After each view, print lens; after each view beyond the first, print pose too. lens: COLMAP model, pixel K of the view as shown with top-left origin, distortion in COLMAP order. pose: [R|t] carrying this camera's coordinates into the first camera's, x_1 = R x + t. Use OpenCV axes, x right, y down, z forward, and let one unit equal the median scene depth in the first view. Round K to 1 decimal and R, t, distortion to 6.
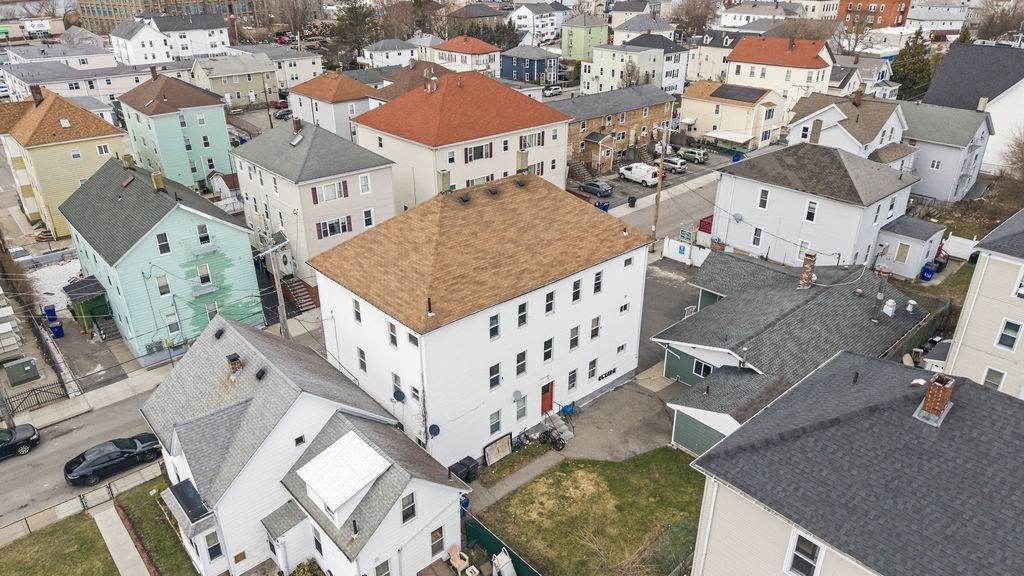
lens RADIAL K [[679.1, 0, 512.0], [0, 679.1, 288.0], [0, 0, 1]] dist [0.104314, -0.000474]
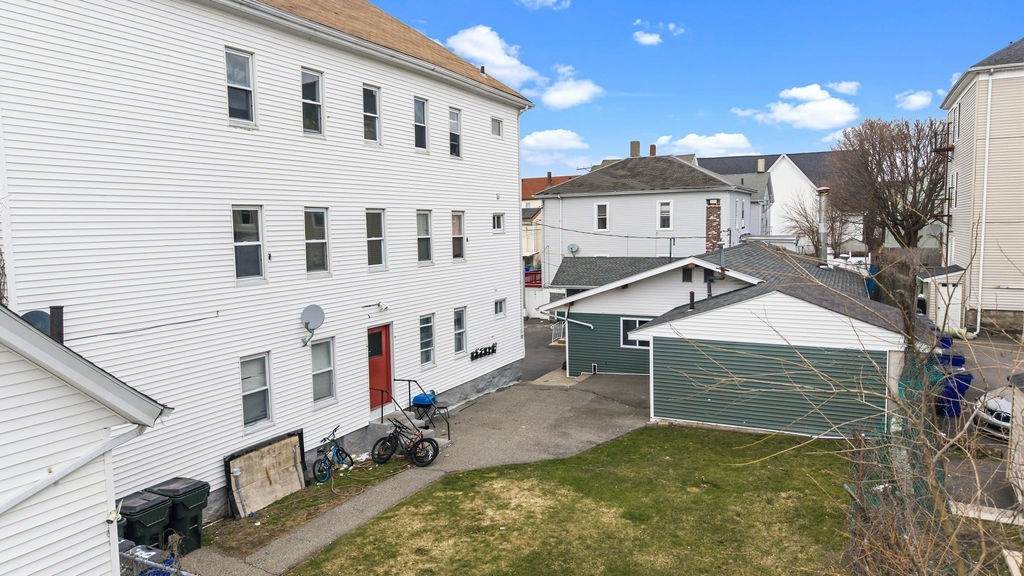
lens RADIAL K [[681.0, 0, 512.0], [0, 681.0, 288.0], [0, 0, 1]] dist [-0.003383, -0.001825]
pose [[0.933223, -0.052052, 0.355507, -0.022594], [0.170356, 0.935265, -0.310256, 0.275882], [-0.316343, 0.350101, 0.881678, 0.594906]]
